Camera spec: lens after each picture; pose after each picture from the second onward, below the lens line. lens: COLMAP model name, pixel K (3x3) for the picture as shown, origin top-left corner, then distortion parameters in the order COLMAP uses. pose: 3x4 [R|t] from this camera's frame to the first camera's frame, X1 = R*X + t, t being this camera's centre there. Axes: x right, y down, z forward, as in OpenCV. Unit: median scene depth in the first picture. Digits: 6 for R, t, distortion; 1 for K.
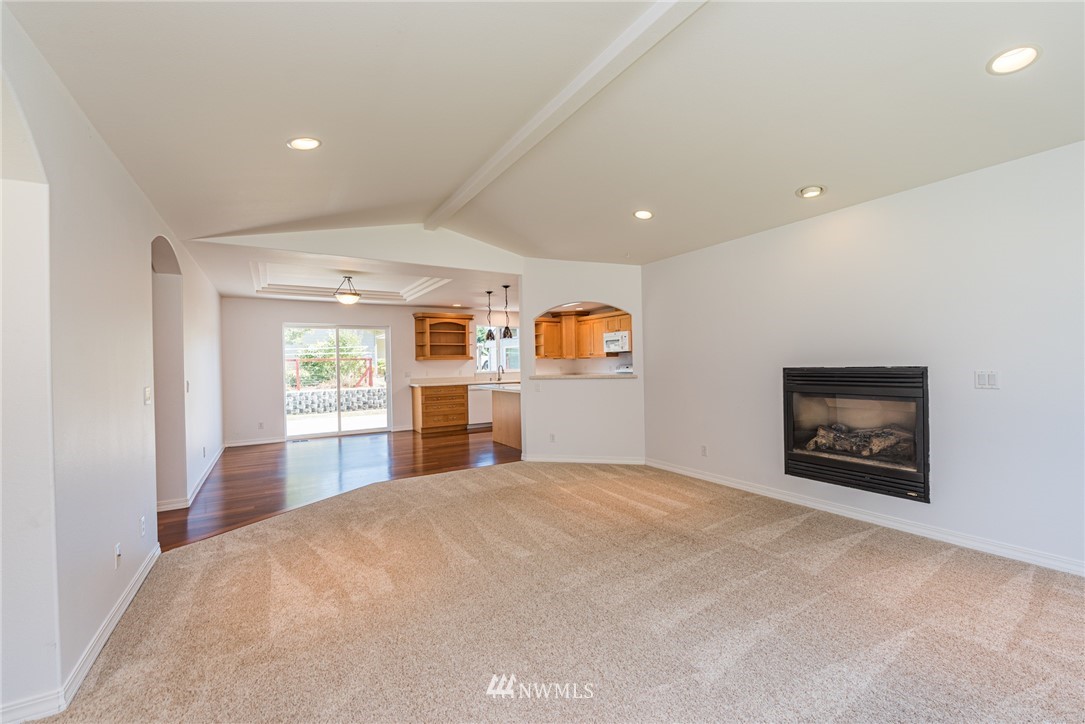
lens RADIAL K [[439.8, 0, 546.5], [0, 439.8, 362.2], [0, 0, 1]] dist [-0.007255, -0.000952]
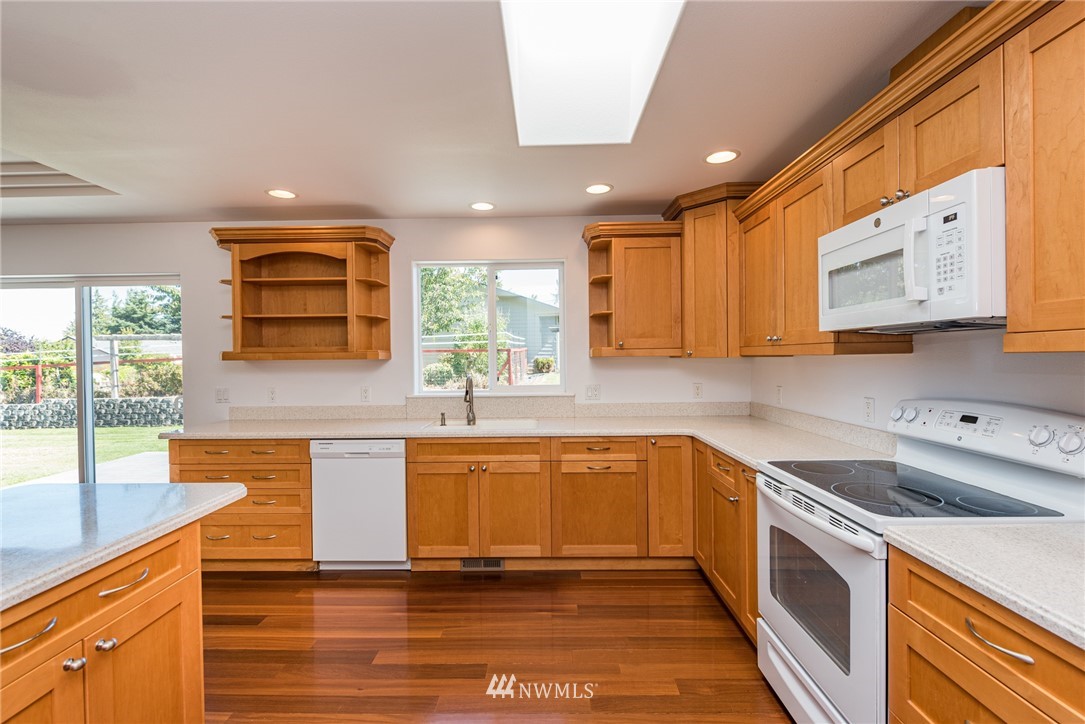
lens RADIAL K [[481.4, 0, 537.7], [0, 481.4, 360.7], [0, 0, 1]] dist [-0.003328, -0.000064]
pose [[0.840256, 0.015181, -0.541977, 0.141794], [-0.005595, 0.999797, 0.019332, -0.012266], [0.542161, -0.013211, 0.840171, 0.746914]]
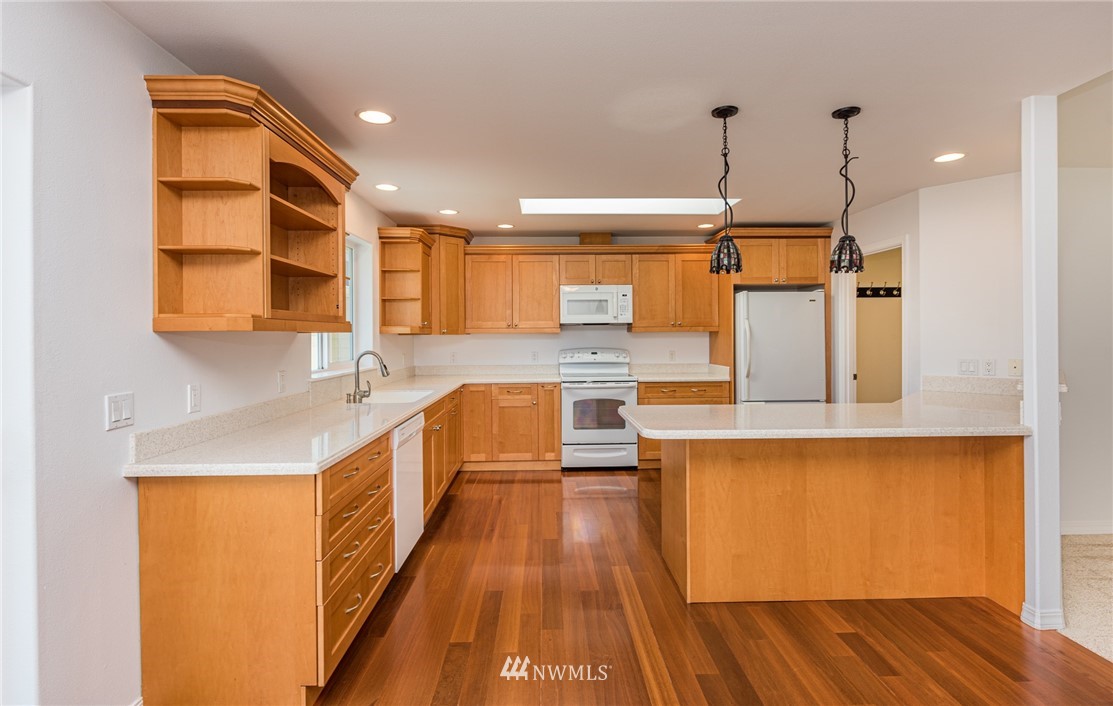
lens RADIAL K [[522.2, 0, 571.8], [0, 522.2, 332.7], [0, 0, 1]] dist [-0.002382, -0.000114]
pose [[0.481139, 0.017862, 0.876462, -0.386224], [-0.000772, 0.999801, -0.019952, 0.000720], [-0.876644, 0.008923, 0.481057, 0.706611]]
